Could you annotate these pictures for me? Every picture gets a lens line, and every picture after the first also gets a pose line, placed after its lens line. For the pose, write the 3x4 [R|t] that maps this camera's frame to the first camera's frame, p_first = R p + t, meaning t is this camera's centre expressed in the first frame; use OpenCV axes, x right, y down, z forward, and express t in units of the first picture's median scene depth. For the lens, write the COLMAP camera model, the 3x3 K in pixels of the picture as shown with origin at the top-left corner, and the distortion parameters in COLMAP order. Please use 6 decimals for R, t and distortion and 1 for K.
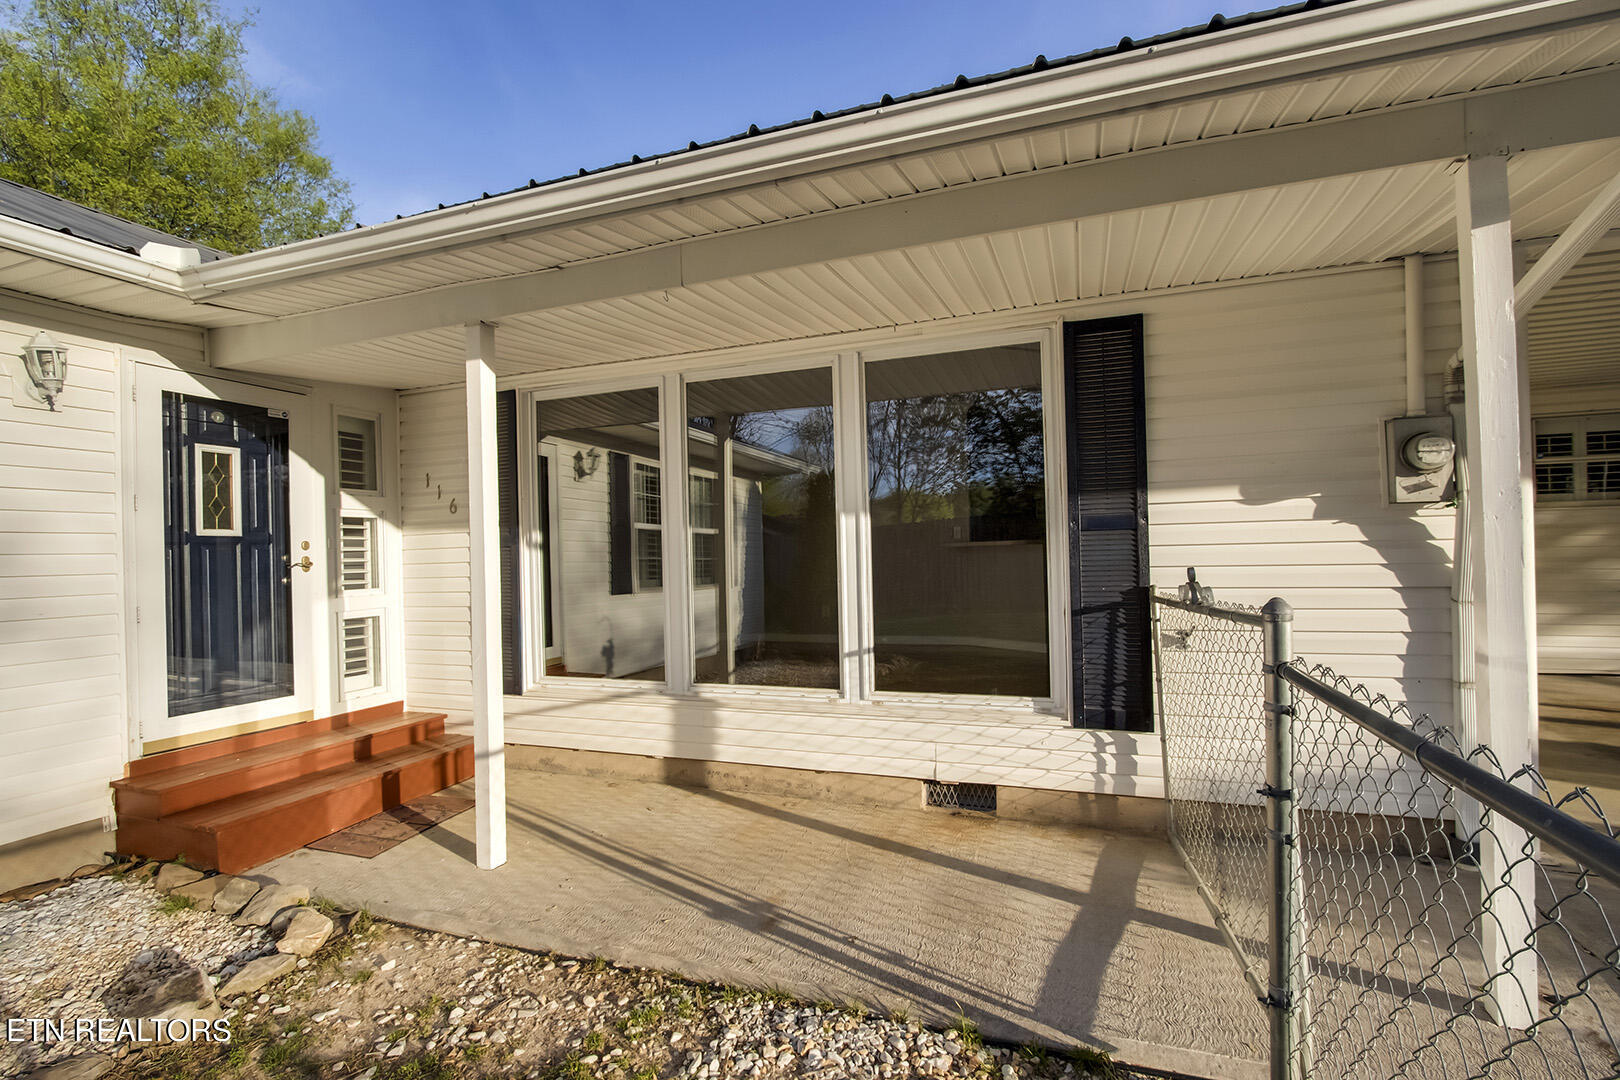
lens RADIAL K [[748.6, 0, 813.1], [0, 748.6, 556.8], [0, 0, 1]] dist [-0.024920, -0.000205]
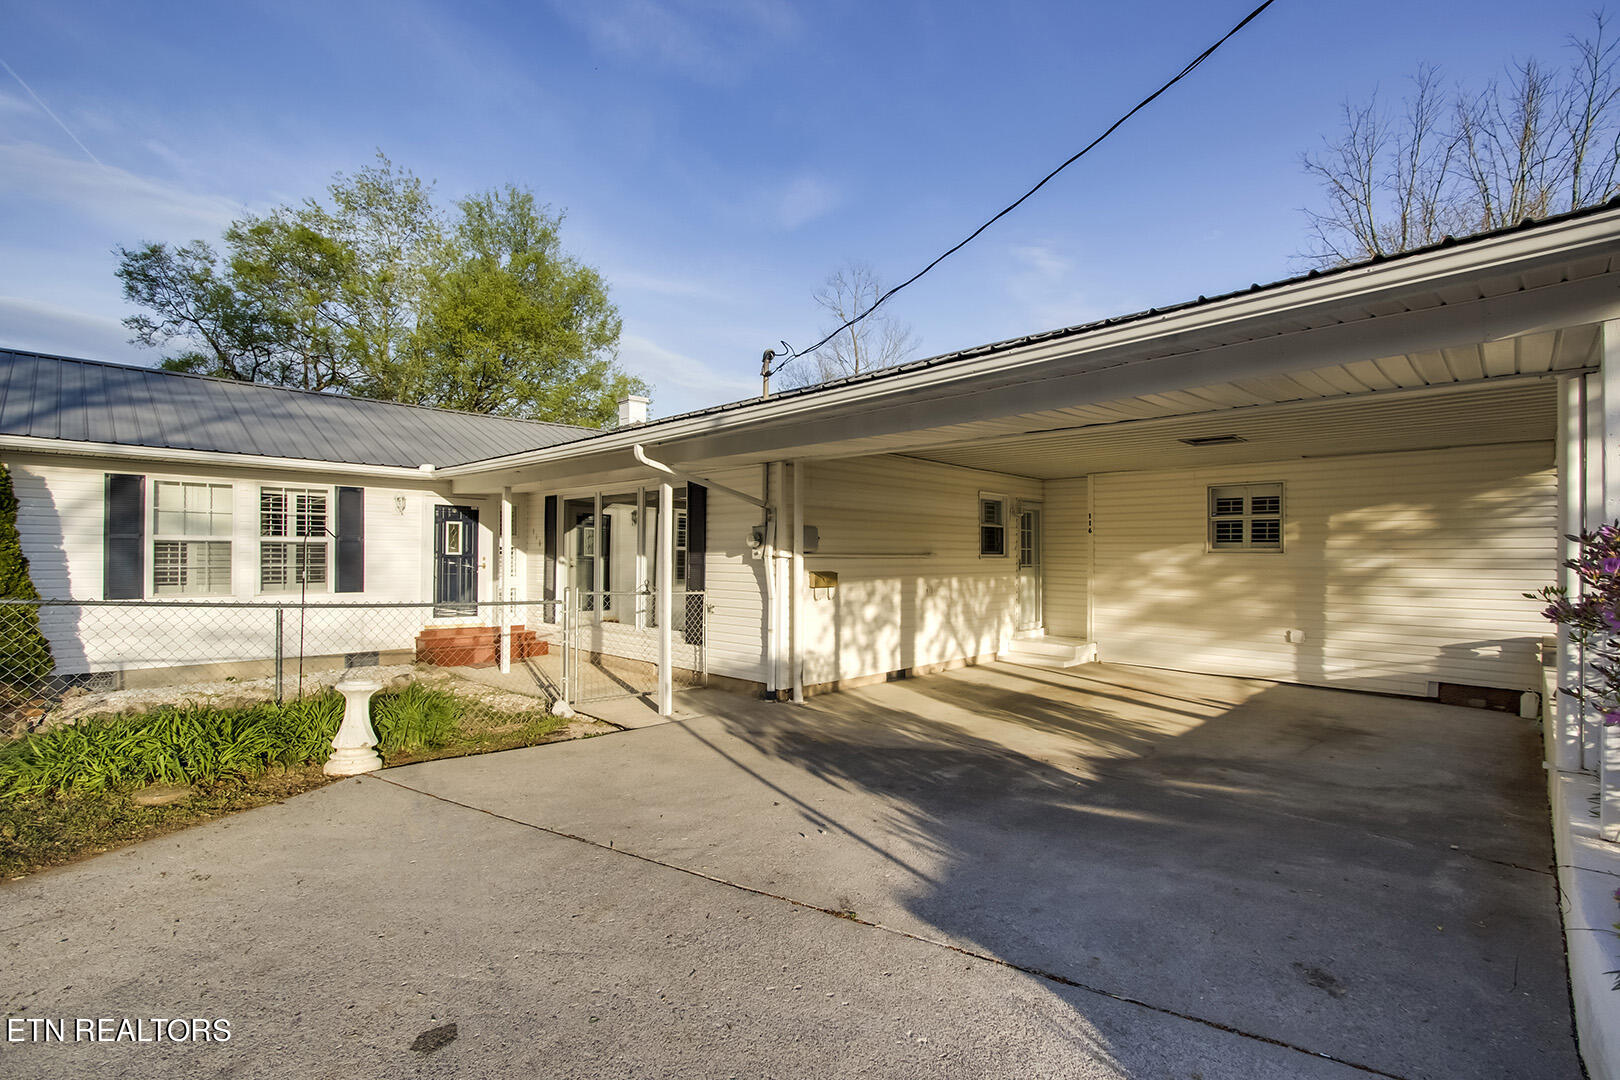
lens RADIAL K [[748.6, 0, 813.1], [0, 748.6, 556.8], [0, 0, 1]] dist [-0.024920, -0.000205]
pose [[0.914930, 0.030704, -0.402443, 1.482562], [-0.031388, 0.999495, 0.004898, -0.073357], [0.402390, 0.008151, 0.915432, -0.962893]]
